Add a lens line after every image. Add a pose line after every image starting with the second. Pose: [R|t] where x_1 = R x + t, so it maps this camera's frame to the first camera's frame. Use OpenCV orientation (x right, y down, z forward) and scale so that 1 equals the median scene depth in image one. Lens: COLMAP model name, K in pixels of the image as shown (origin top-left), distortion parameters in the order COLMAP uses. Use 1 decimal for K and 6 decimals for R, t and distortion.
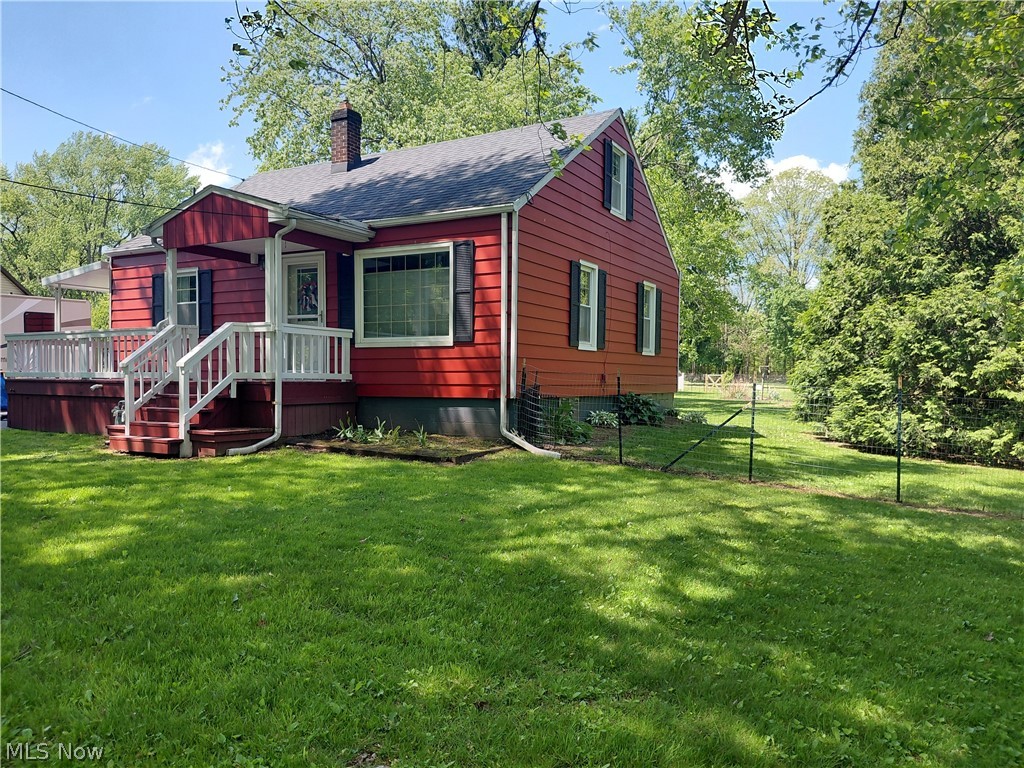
lens RADIAL K [[735.2, 0, 512.0], [0, 735.2, 384.0], [0, 0, 1]] dist [0.083268, -0.000438]
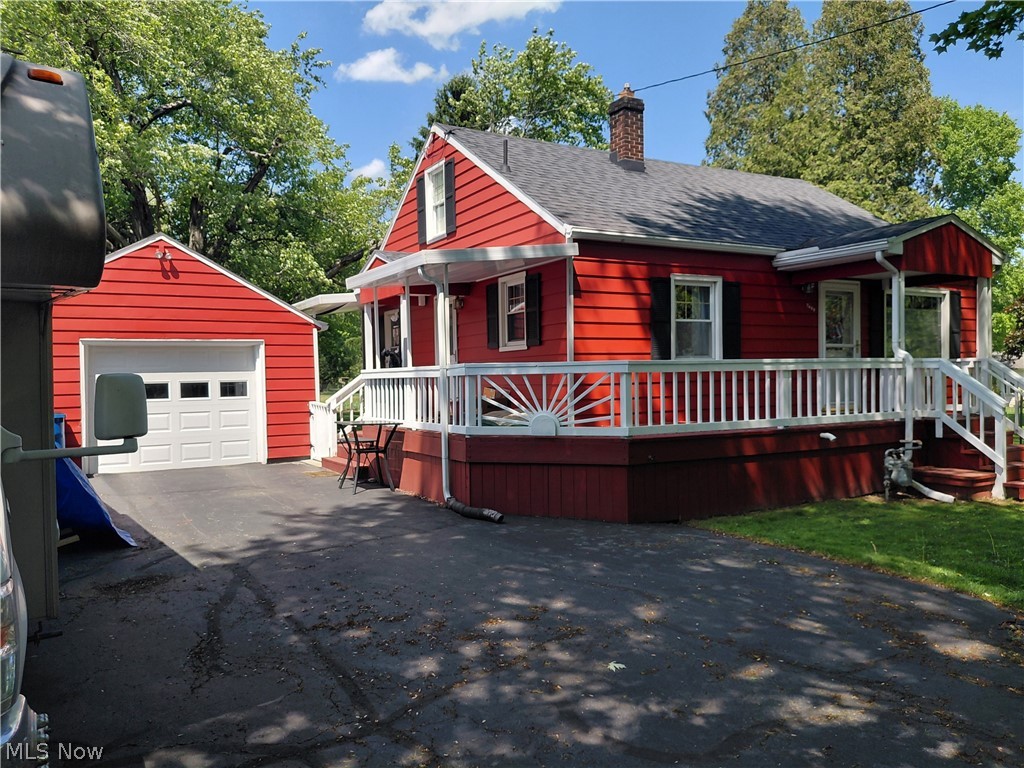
lens RADIAL K [[735.2, 0, 512.0], [0, 735.2, 384.0], [0, 0, 1]] dist [0.083268, -0.000438]
pose [[0.493479, -0.014242, 0.869641, -1.466147], [0.038102, 0.999260, -0.005256, -0.060564], [-0.868923, 0.035728, 0.493657, 0.994952]]
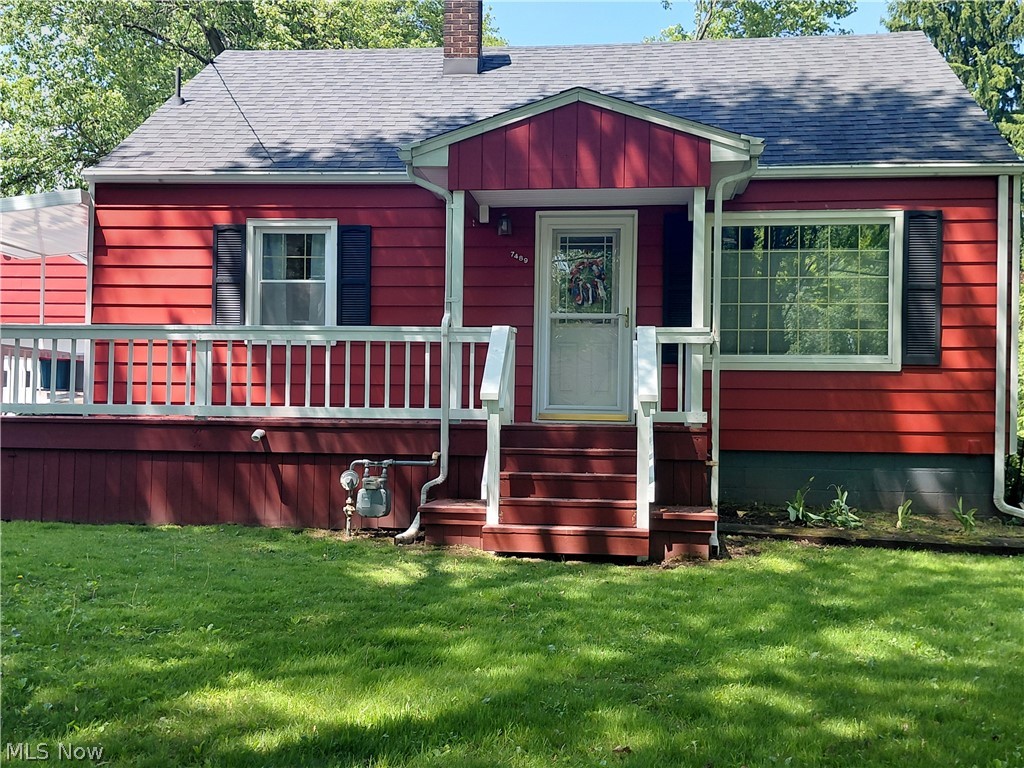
lens RADIAL K [[1093.3, 0, 510.1], [0, 1093.3, 354.0], [0, 0, 1]] dist [0.401489, -1.296791]
pose [[0.924859, 0.025898, 0.379427, -0.758156], [-0.004956, 0.998415, -0.056068, -0.010330], [-0.380277, 0.049975, 0.923521, 0.224678]]
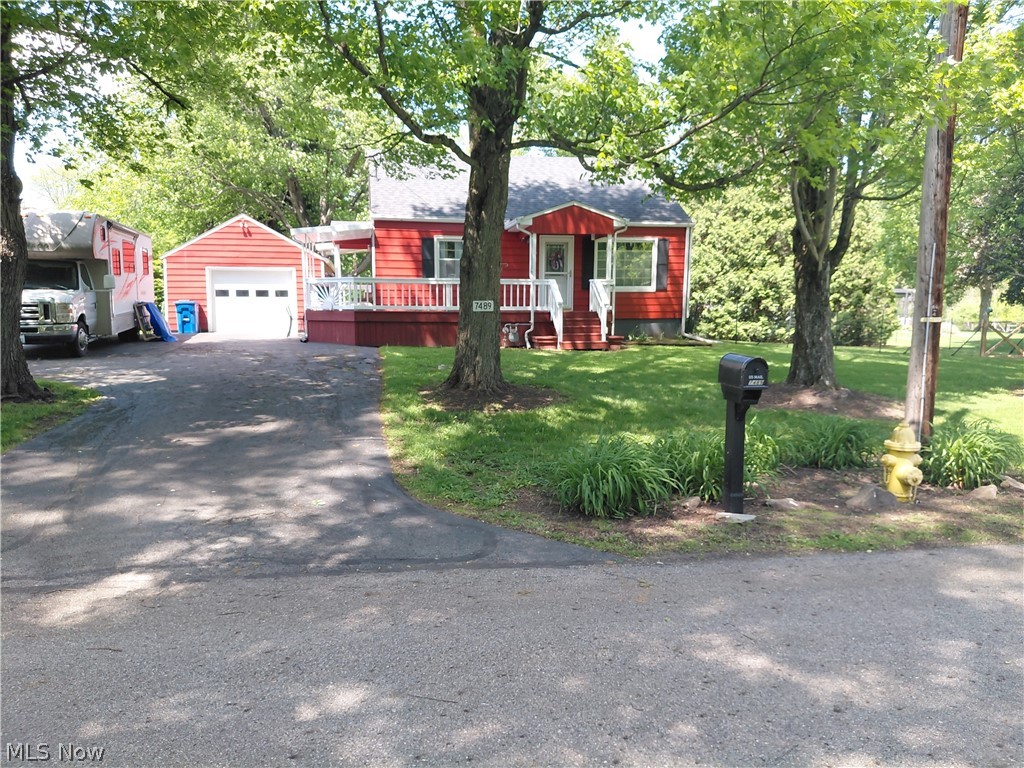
lens RADIAL K [[735.2, 0, 512.0], [0, 735.2, 384.0], [0, 0, 1]] dist [0.083268, -0.000438]
pose [[0.772269, -0.070442, 0.631378, -1.614339], [0.010672, 0.995132, 0.097973, -0.003916], [-0.635205, -0.068924, 0.769262, -0.284457]]
